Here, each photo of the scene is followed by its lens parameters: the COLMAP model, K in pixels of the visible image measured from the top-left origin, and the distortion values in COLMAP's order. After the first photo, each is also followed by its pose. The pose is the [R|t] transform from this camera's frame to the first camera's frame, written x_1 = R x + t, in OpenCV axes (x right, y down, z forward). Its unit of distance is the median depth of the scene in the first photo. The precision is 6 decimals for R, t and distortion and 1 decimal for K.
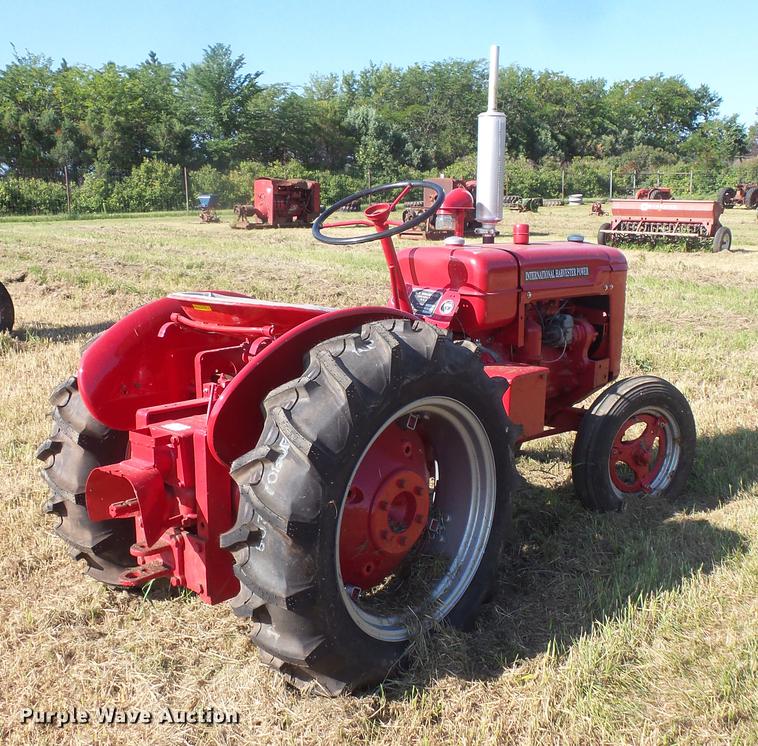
lens RADIAL K [[957.2, 0, 436.5], [0, 957.2, 386.2], [0, 0, 1]] dist [0.021626, 0.069613]
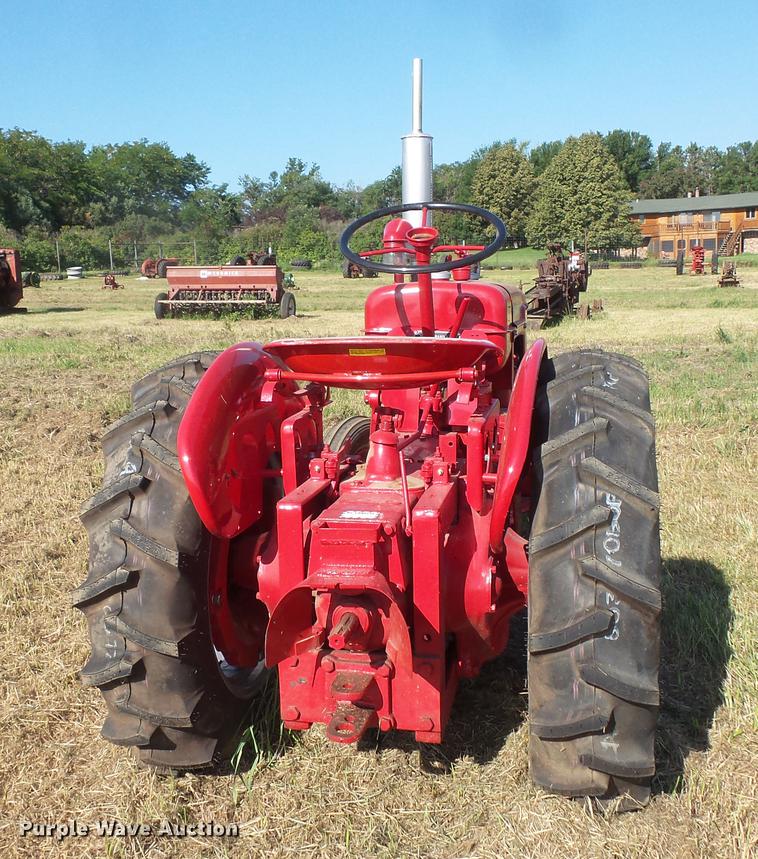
lens RADIAL K [[1019.1, 0, 379.0], [0, 1019.1, 429.5], [0, 0, 1]] dist [0.003035, 0.034790]
pose [[0.856284, -0.100742, 0.506585, -0.151480], [0.125066, 0.992048, -0.014116, -0.002233], [-0.501135, 0.075444, 0.862074, 0.073584]]
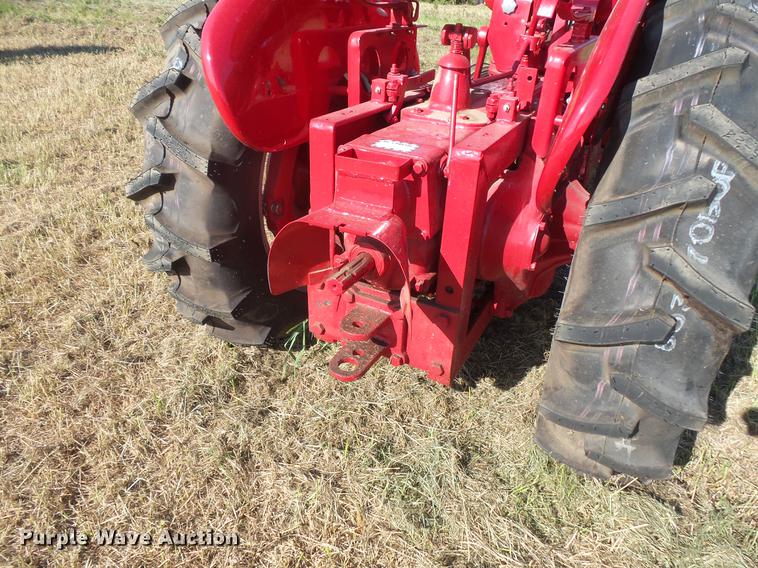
lens RADIAL K [[534.0, 0, 381.6], [0, 534.0, 292.4], [0, 0, 1]] dist [0.002682, -0.000795]
pose [[0.964046, -0.100478, 0.246005, -0.088616], [0.015106, 0.944983, 0.326771, 0.004276], [-0.265304, -0.311307, 0.912525, 0.150504]]
